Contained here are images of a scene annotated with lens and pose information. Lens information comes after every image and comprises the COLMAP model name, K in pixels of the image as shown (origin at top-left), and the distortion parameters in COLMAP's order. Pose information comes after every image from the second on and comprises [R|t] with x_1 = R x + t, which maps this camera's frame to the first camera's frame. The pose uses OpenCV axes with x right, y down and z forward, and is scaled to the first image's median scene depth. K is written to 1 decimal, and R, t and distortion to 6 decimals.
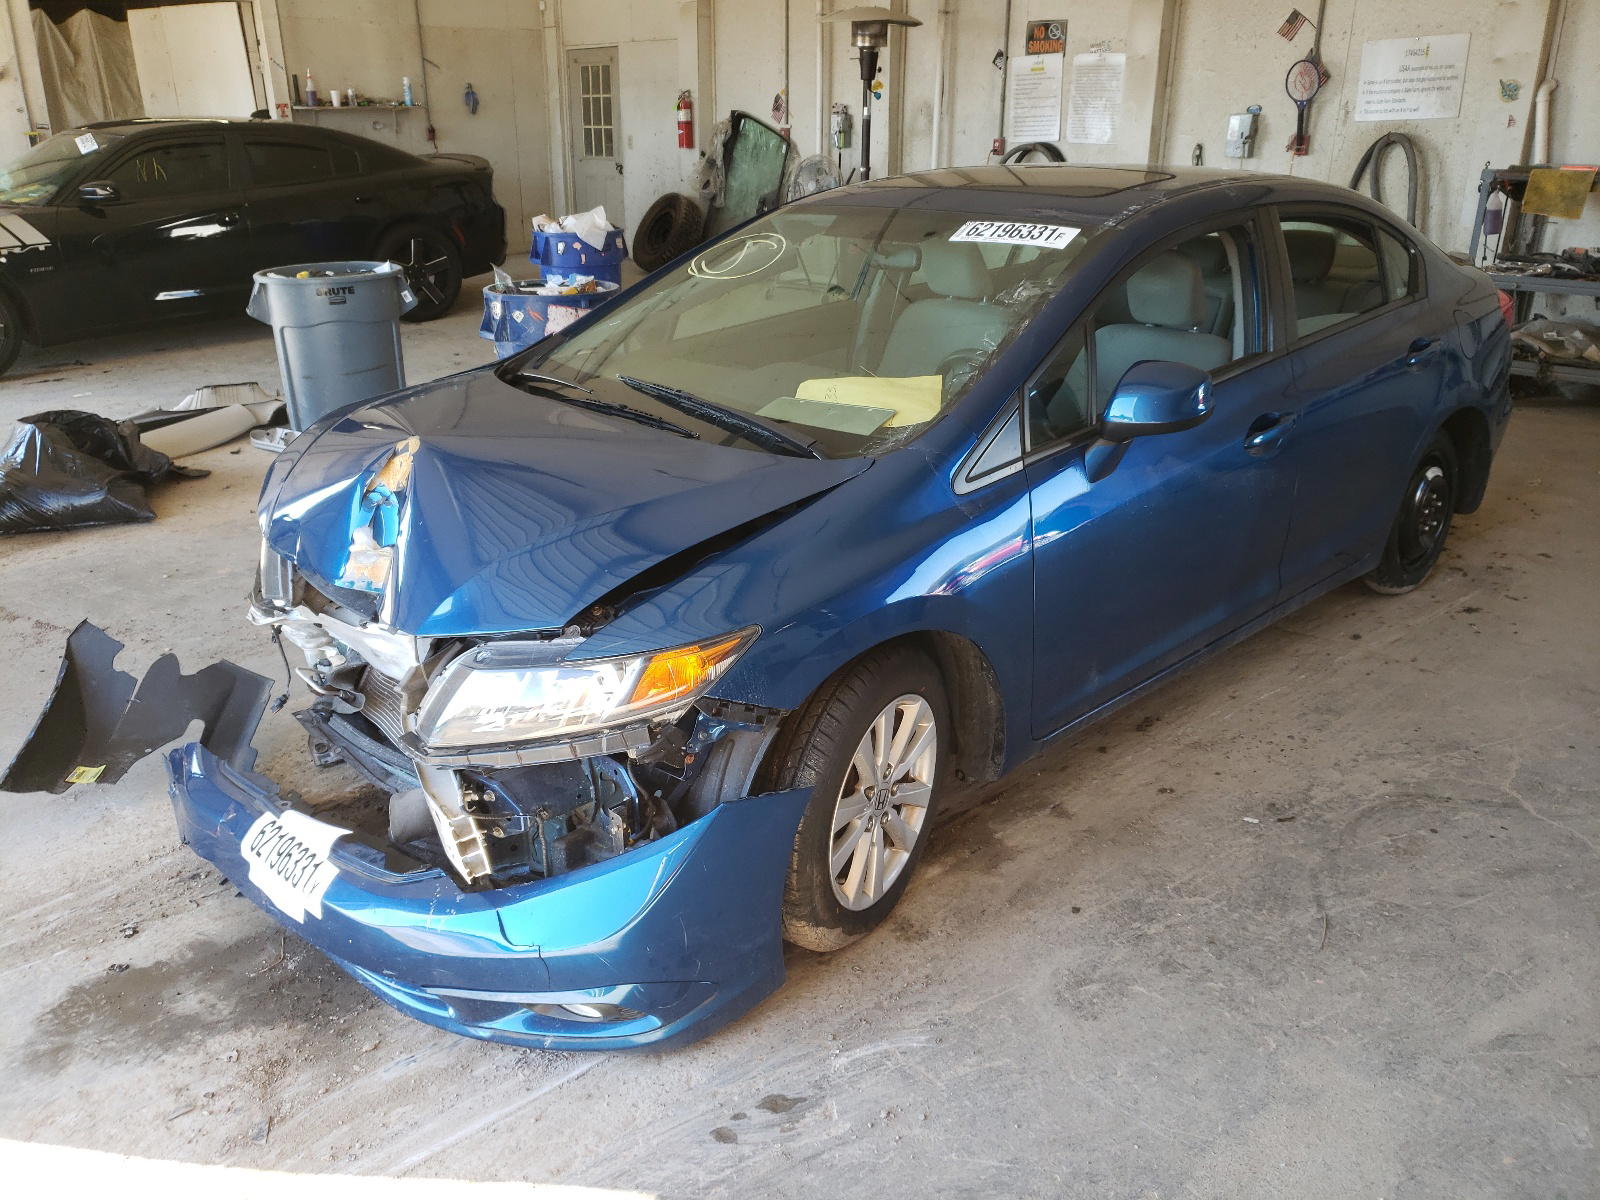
lens RADIAL K [[1250.7, 0, 797.4], [0, 1250.7, 596.0], [0, 0, 1]] dist [-0.004909, 0.018621]
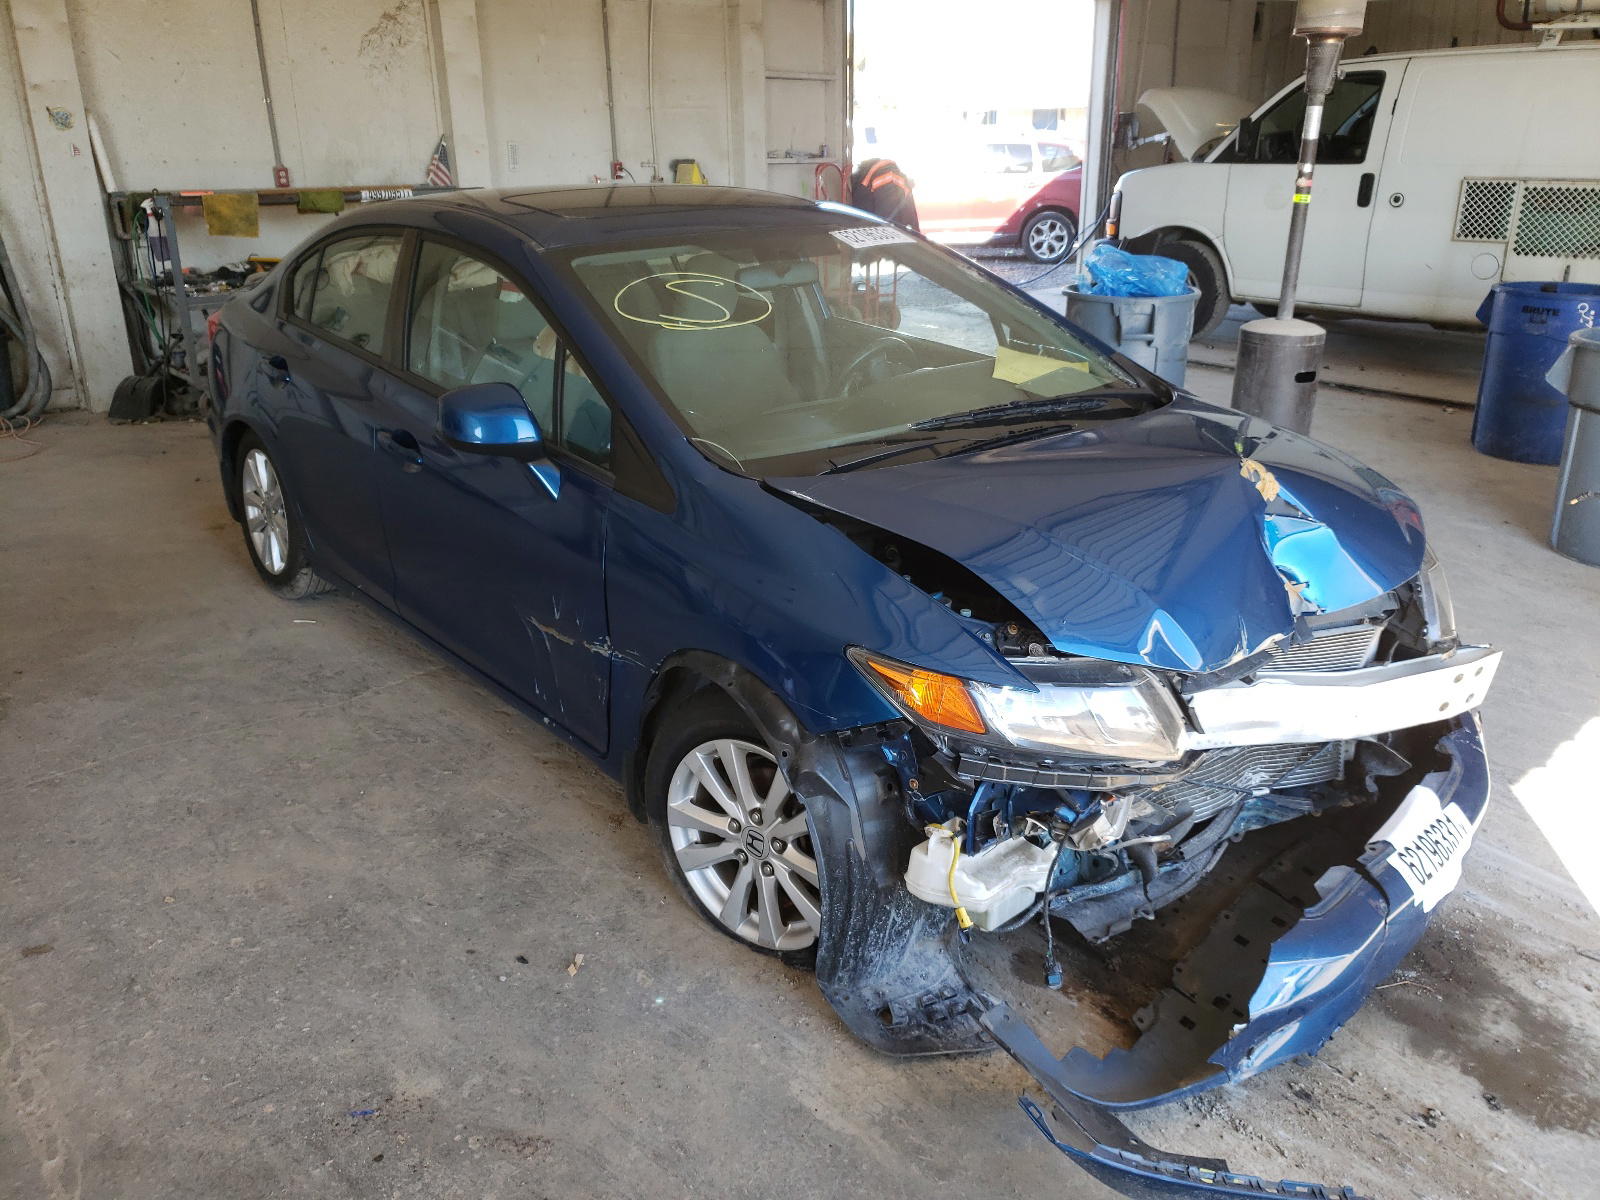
lens RADIAL K [[1250.7, 0, 800.2], [0, 1250.7, 601.7], [0, 0, 1]] dist [-0.004909, 0.018621]
pose [[0.041958, -0.346062, 0.937273, -1.250453], [0.366247, 0.878126, 0.307828, -0.448680], [-0.929571, 0.330358, 0.163589, 1.183984]]
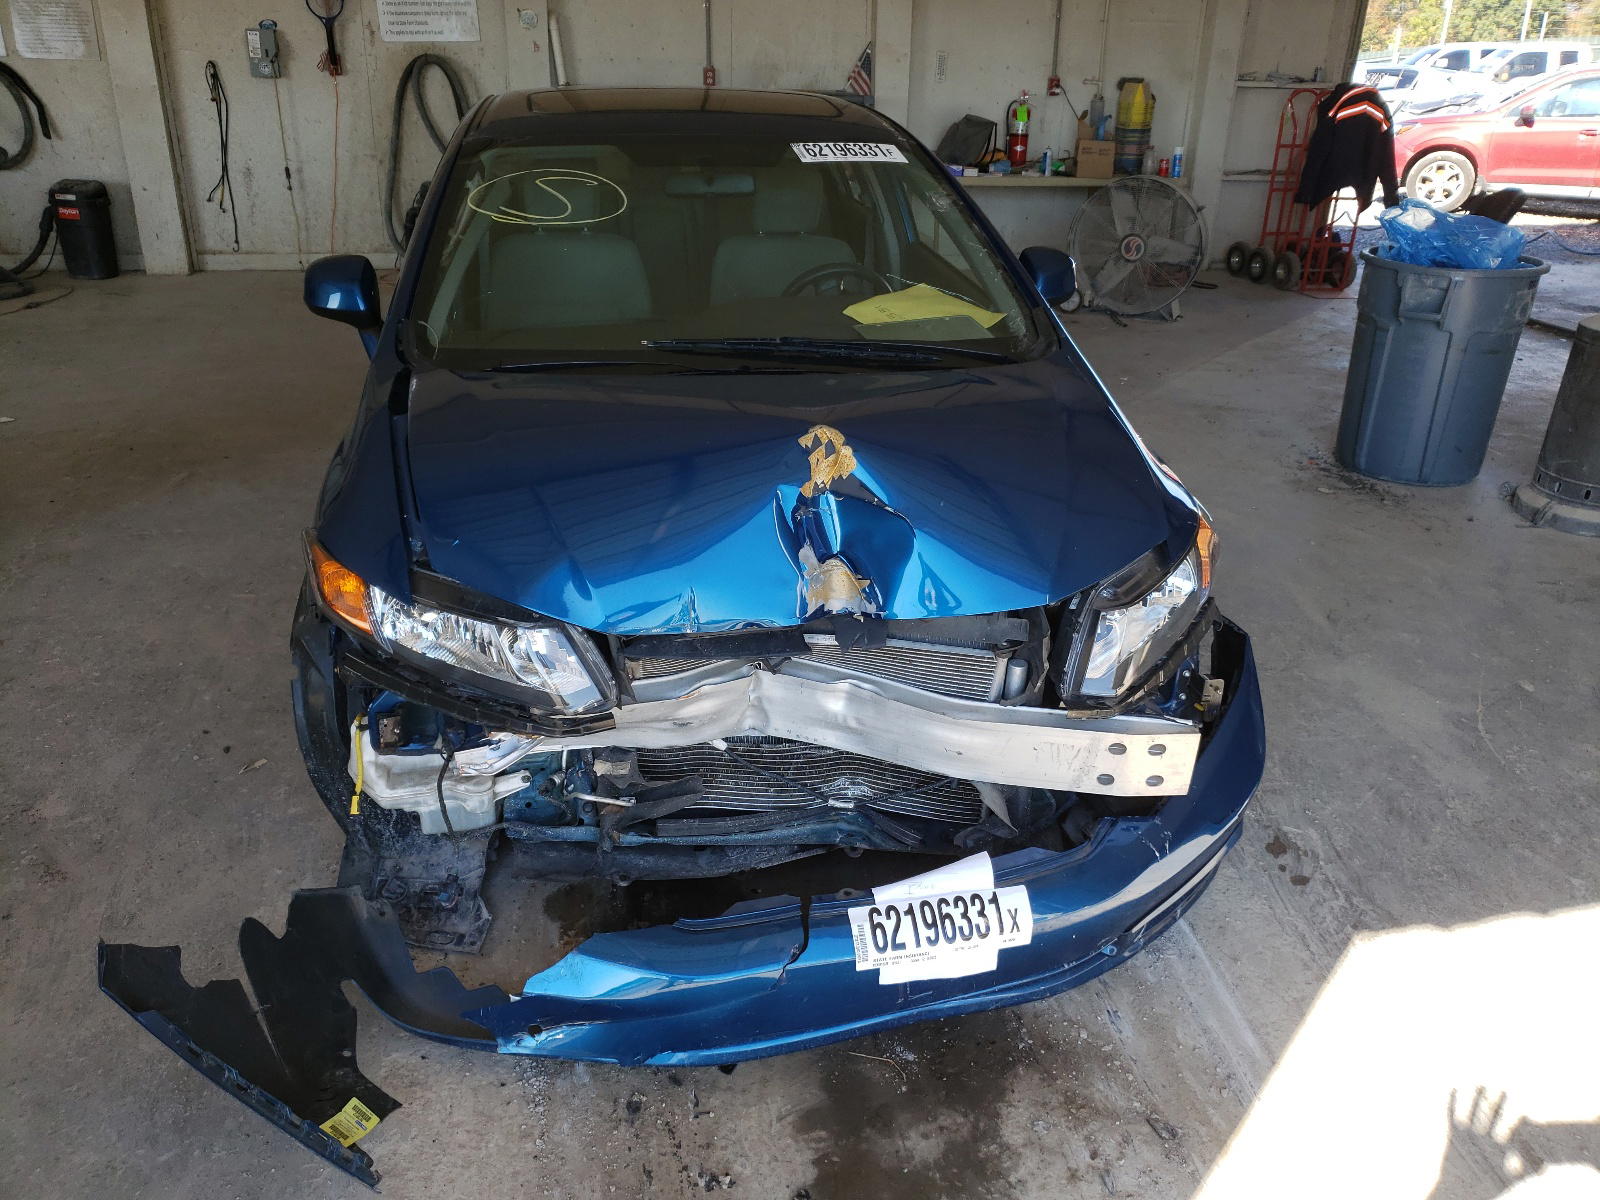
lens RADIAL K [[1250.7, 0, 803.2], [0, 1250.7, 594.9], [0, 0, 1]] dist [-0.004909, 0.018621]
pose [[0.531548, -0.326448, 0.781593, -1.001545], [0.280894, 0.938468, 0.200938, -0.190725], [-0.799096, 0.112737, 0.590538, 0.514965]]
